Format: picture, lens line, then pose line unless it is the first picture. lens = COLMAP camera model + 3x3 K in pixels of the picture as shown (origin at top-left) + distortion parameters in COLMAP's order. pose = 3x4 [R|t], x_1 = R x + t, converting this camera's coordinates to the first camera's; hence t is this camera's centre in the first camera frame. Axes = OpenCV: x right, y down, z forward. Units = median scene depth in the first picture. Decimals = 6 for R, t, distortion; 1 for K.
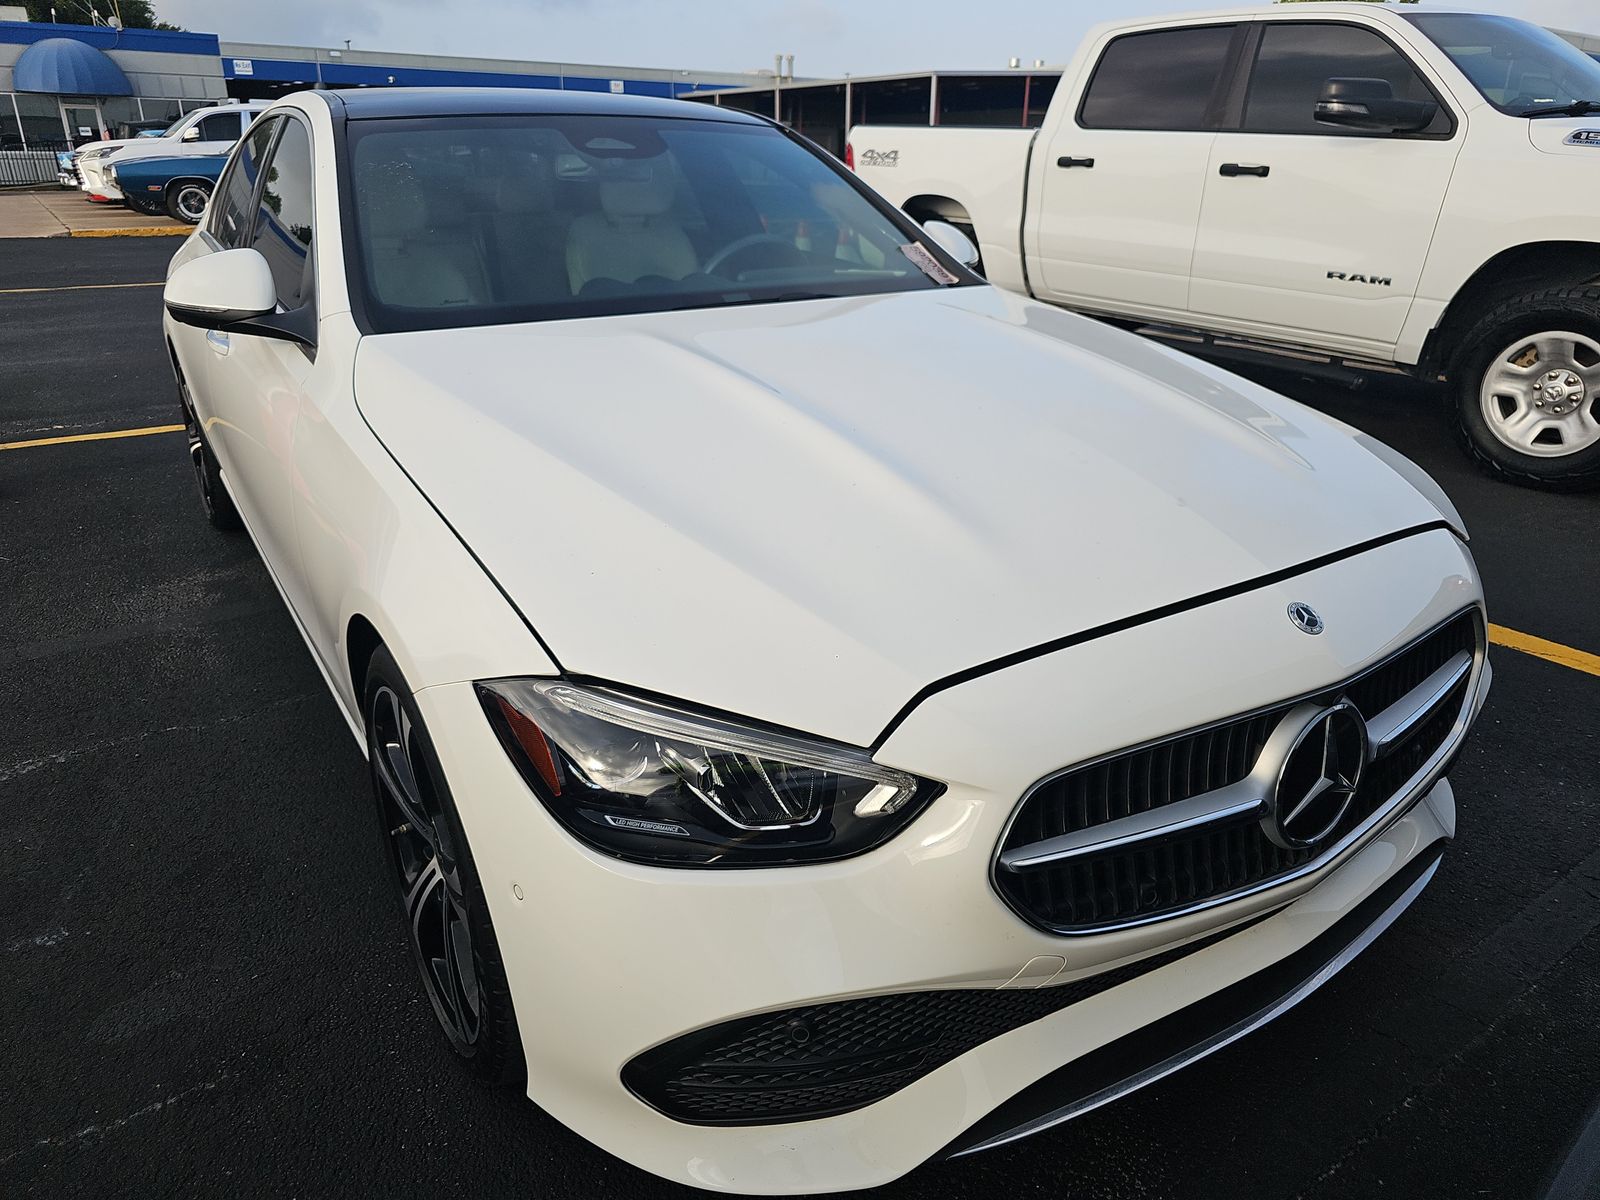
lens RADIAL K [[1083.4, 0, 800.0], [0, 1083.4, 600.0], [0, 0, 1]] dist [0.042772, -0.024367]
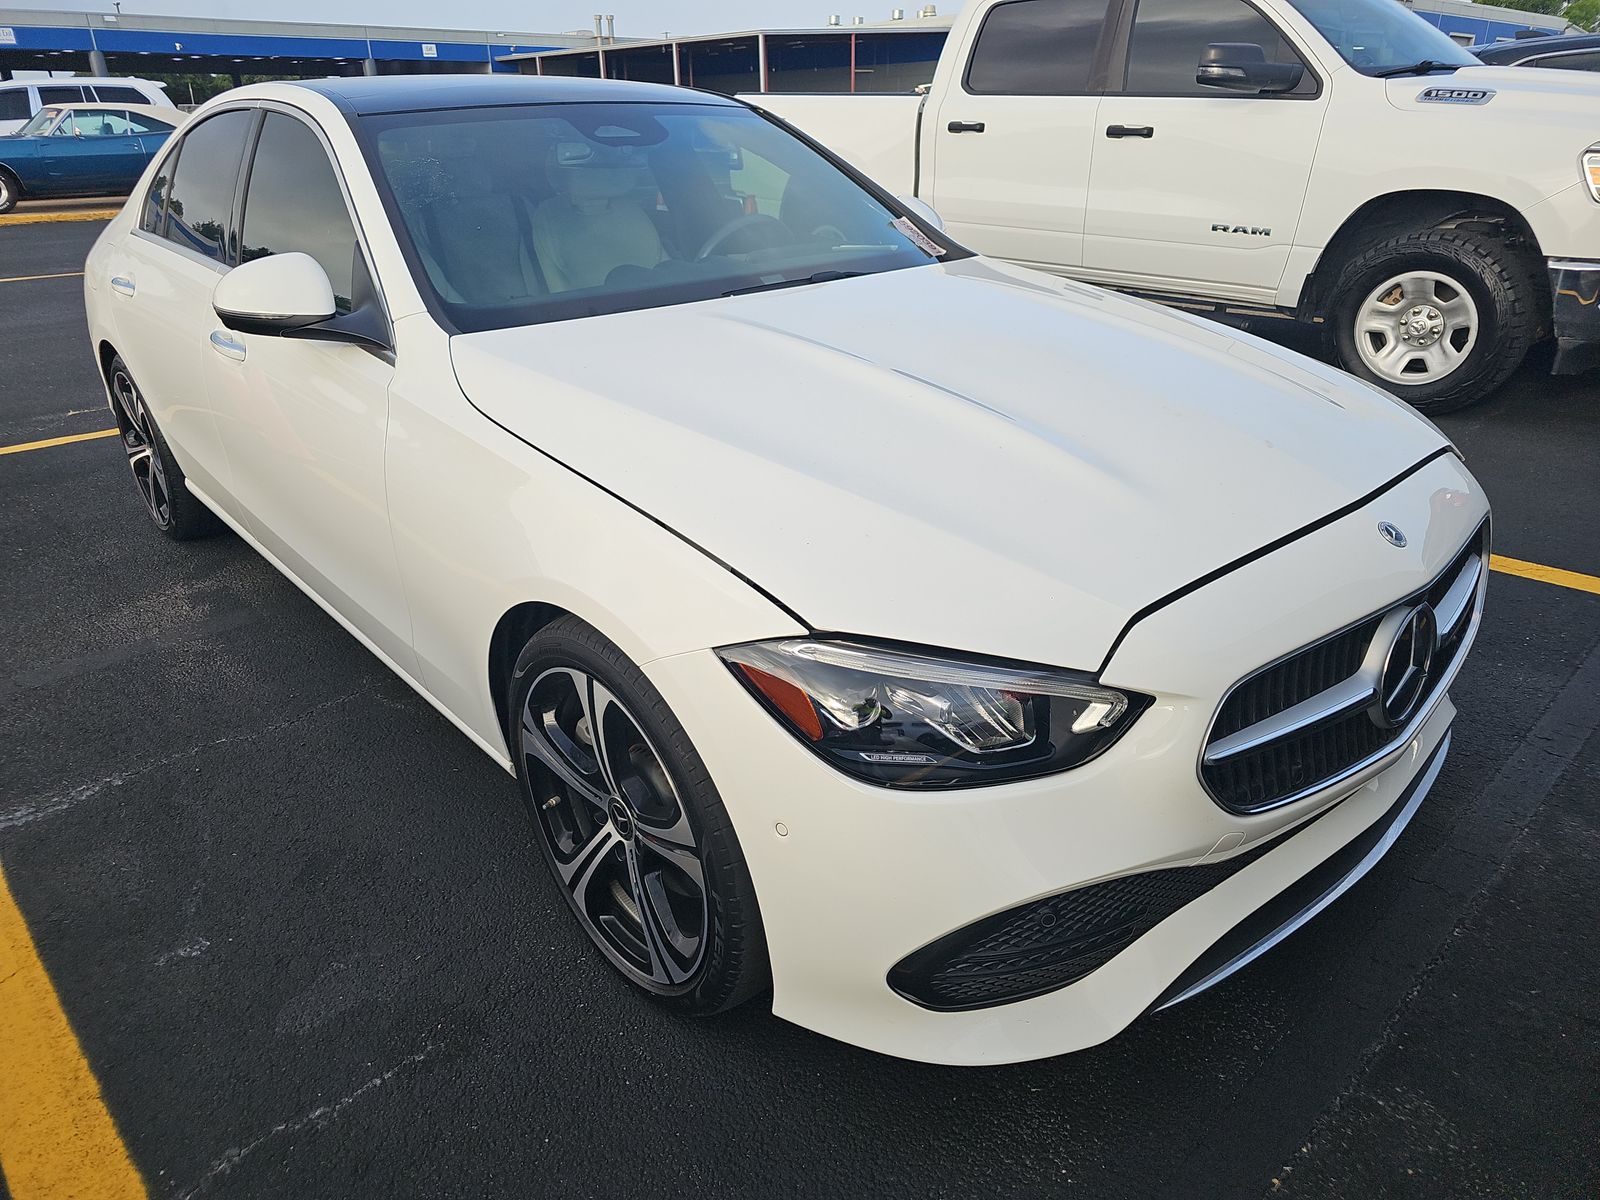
lens RADIAL K [[1079.3, 0, 798.2], [0, 1079.3, 605.9], [0, 0, 1]] dist [0.050530, -0.027609]
pose [[0.987723, -0.085438, 0.130781, -0.110635], [0.080648, 0.995878, 0.041505, -0.002252], [-0.133788, -0.030448, 0.990542, -0.031338]]
